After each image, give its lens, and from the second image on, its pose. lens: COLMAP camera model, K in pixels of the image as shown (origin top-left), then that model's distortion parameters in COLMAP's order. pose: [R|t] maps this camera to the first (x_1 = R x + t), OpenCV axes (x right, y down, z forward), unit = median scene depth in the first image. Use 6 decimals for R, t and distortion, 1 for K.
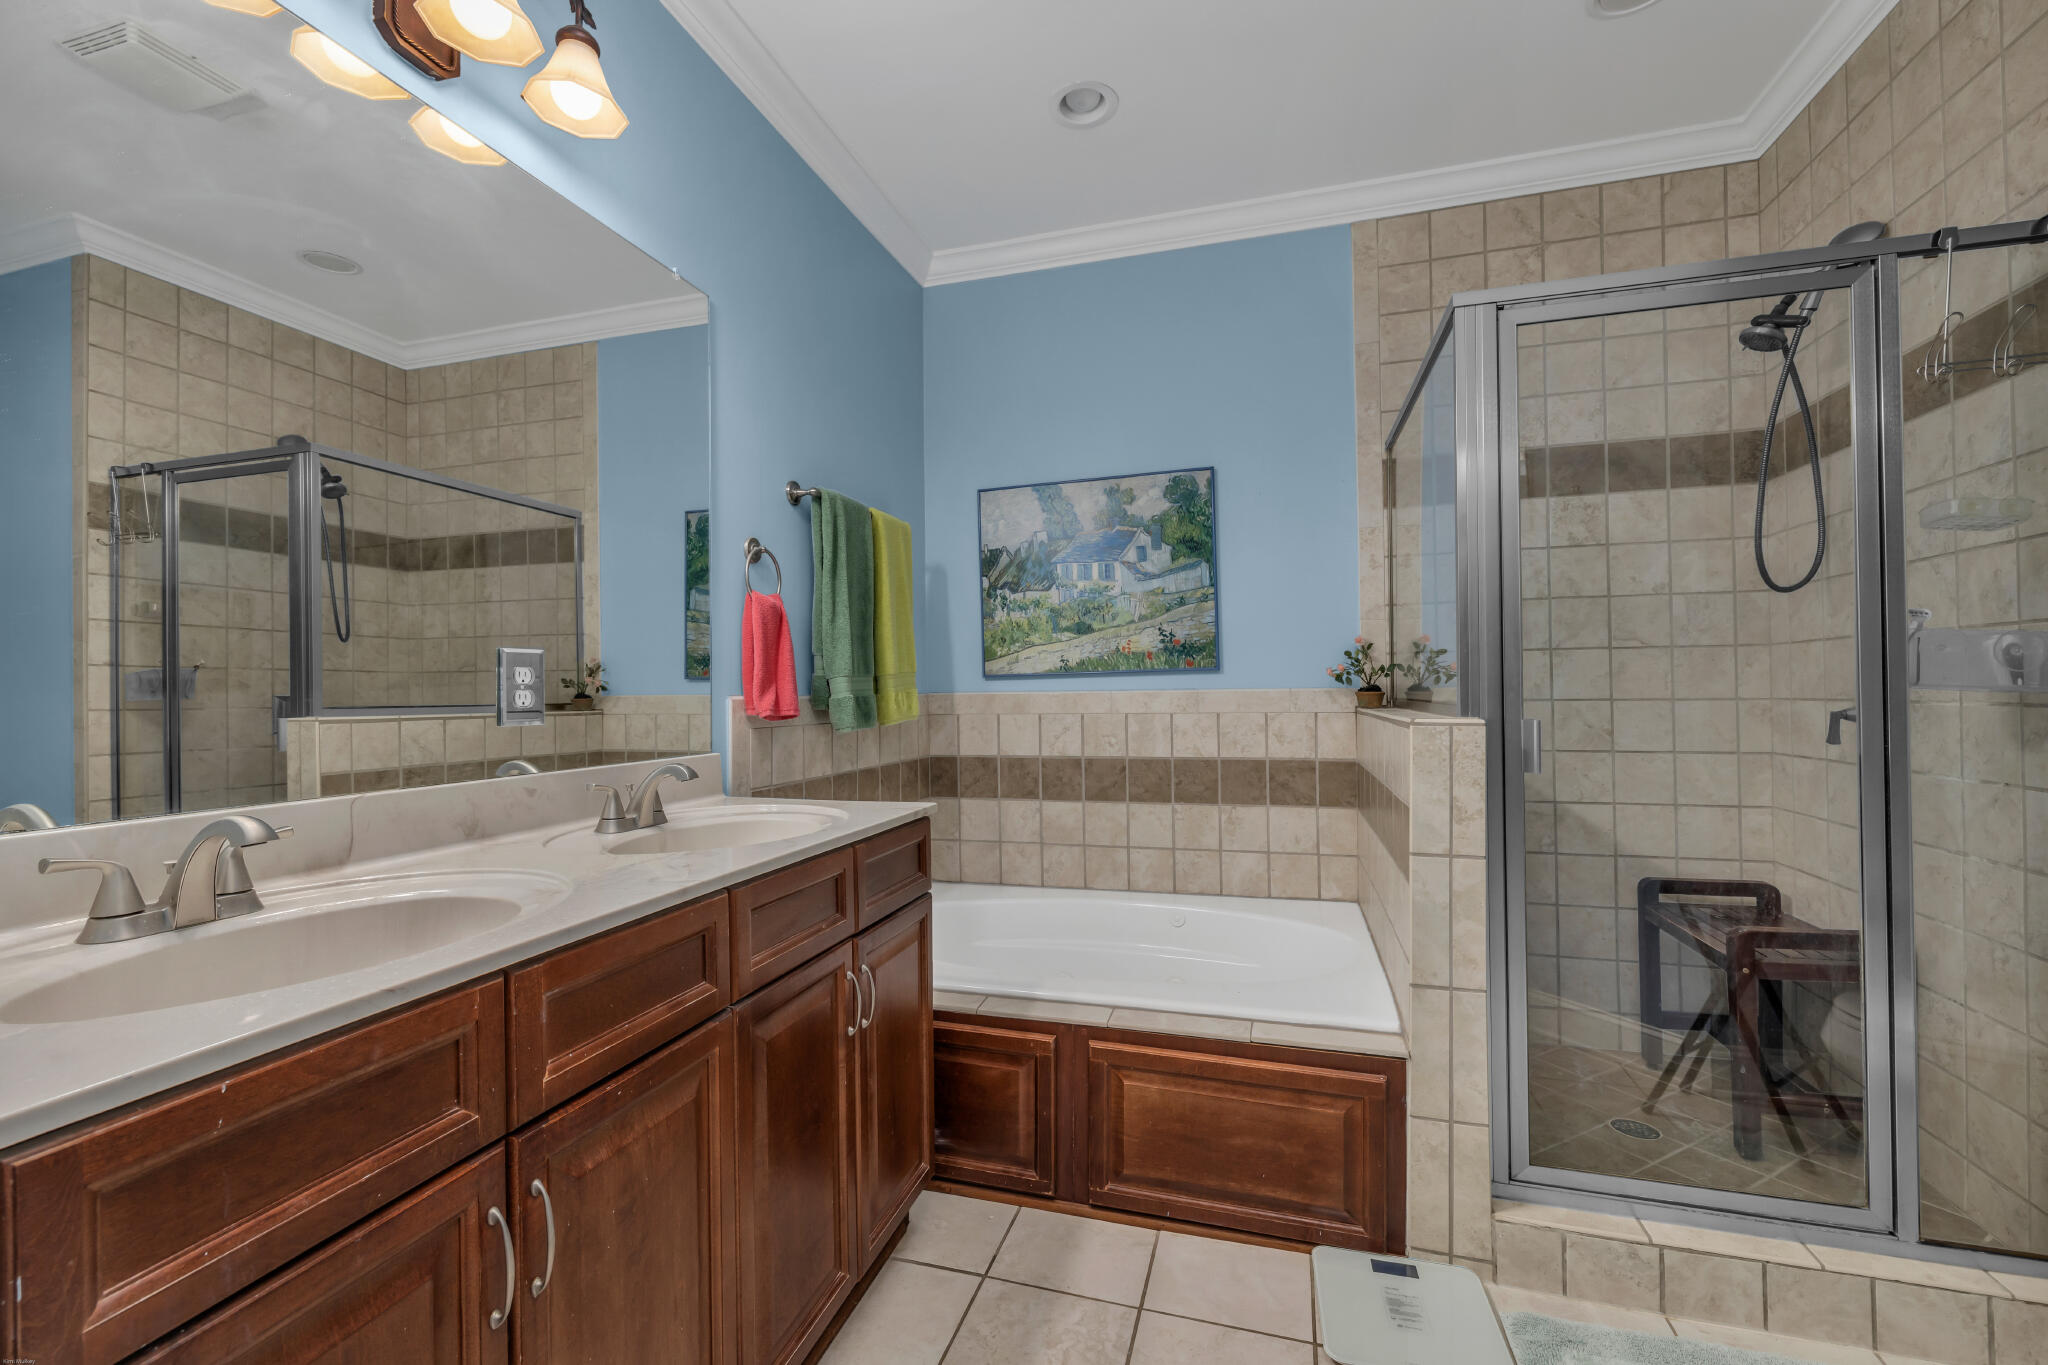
lens RADIAL K [[860.5, 0, 1024.0], [0, 860.5, 682.5], [0, 0, 1]] dist [-0.007639, 0.000381]
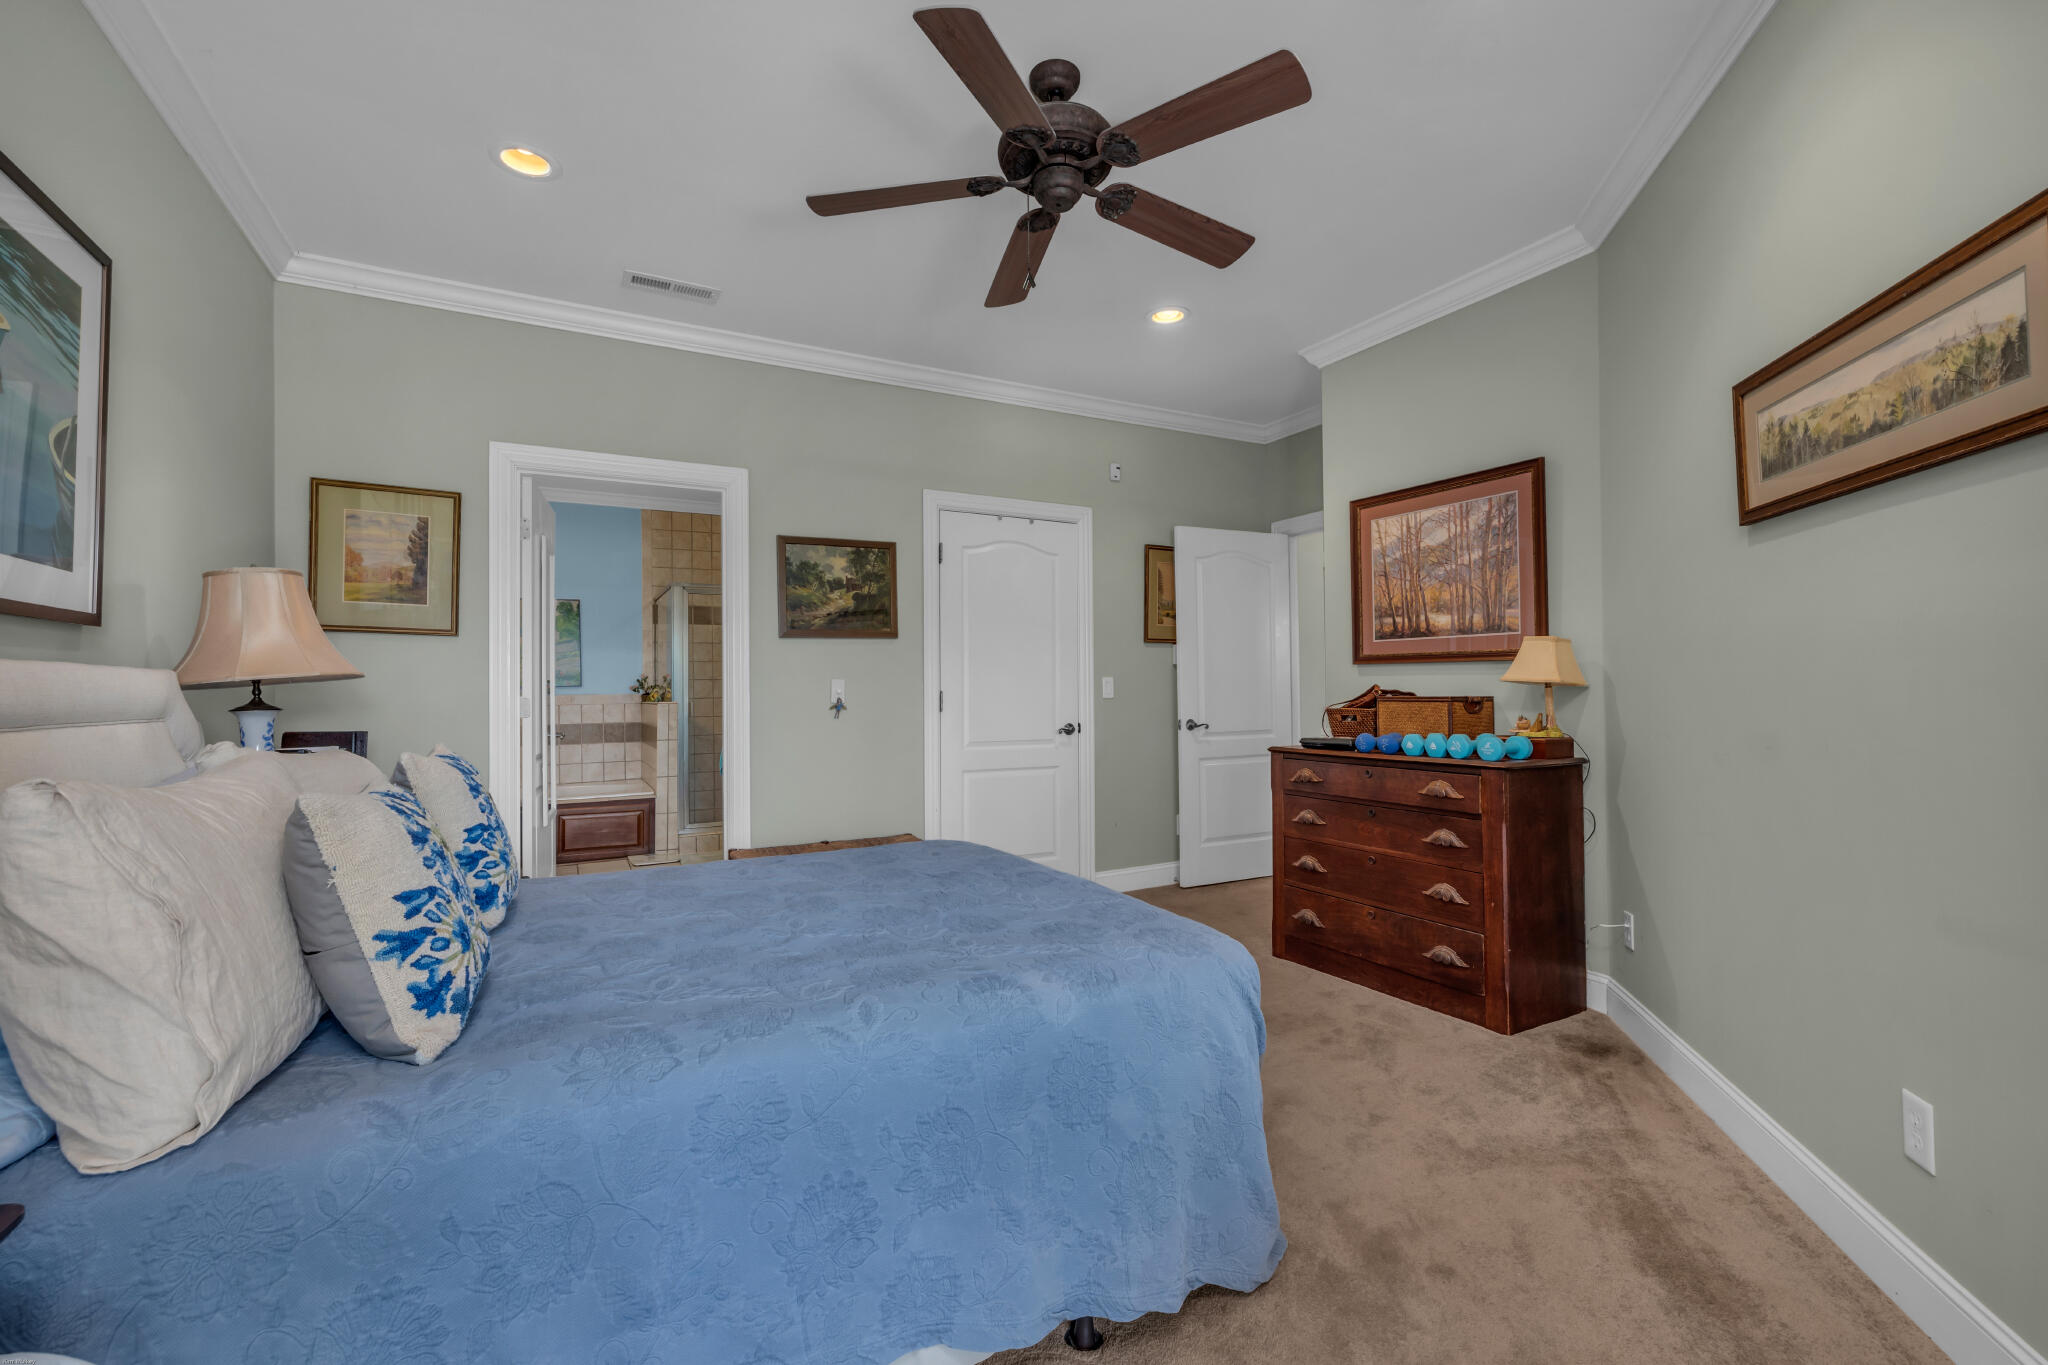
lens RADIAL K [[860.5, 0, 1024.0], [0, 860.5, 682.5], [0, 0, 1]] dist [-0.007639, 0.000381]
pose [[0.702615, 0.007952, 0.711526, -0.617551], [-0.004346, 0.999967, -0.006884, -0.014757], [-0.711557, 0.001744, 0.702626, -1.569878]]
